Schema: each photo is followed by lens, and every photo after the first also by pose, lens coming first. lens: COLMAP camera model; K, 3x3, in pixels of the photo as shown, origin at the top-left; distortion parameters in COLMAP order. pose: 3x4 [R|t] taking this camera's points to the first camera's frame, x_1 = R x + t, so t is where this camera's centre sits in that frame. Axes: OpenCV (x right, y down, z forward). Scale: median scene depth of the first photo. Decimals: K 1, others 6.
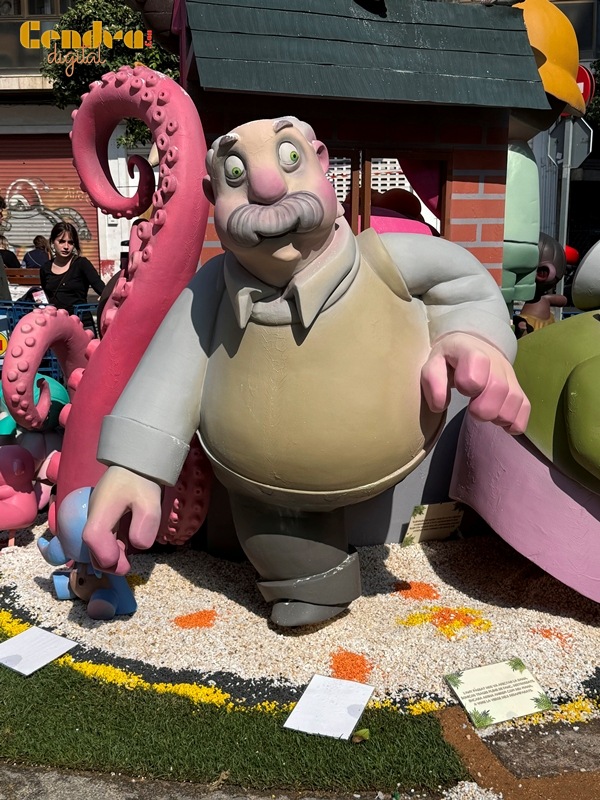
lens RADIAL K [[1047.9, 0, 298.4], [0, 1047.9, 384.8], [0, 0, 1]] dist [0.115191, -0.070530]
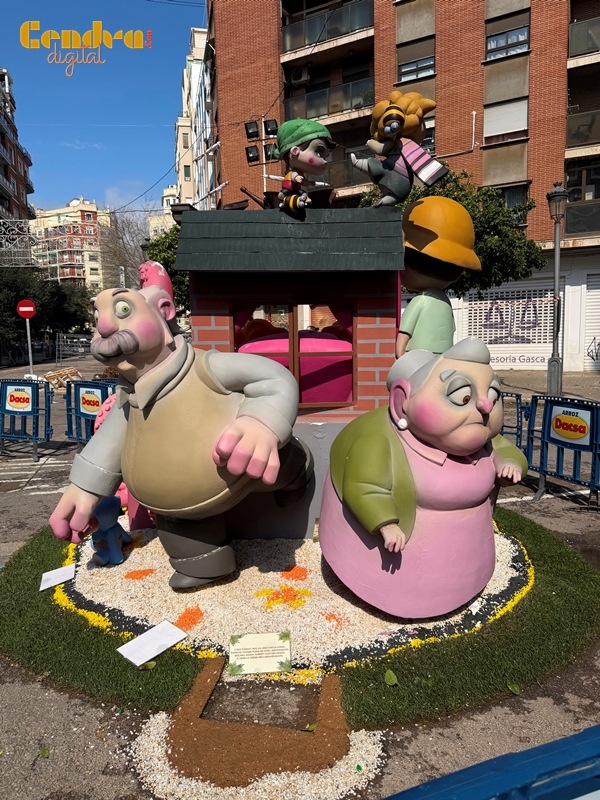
lens RADIAL K [[554.8, 0, 300.0], [0, 554.8, 400.0], [0, 0, 1]] dist [0.061475, -0.072357]
pose [[0.920666, 0.029669, -0.389221, 0.543088], [-0.044448, 0.998590, -0.029018, -0.052417], [0.387812, 0.044016, 0.920687, 0.264436]]
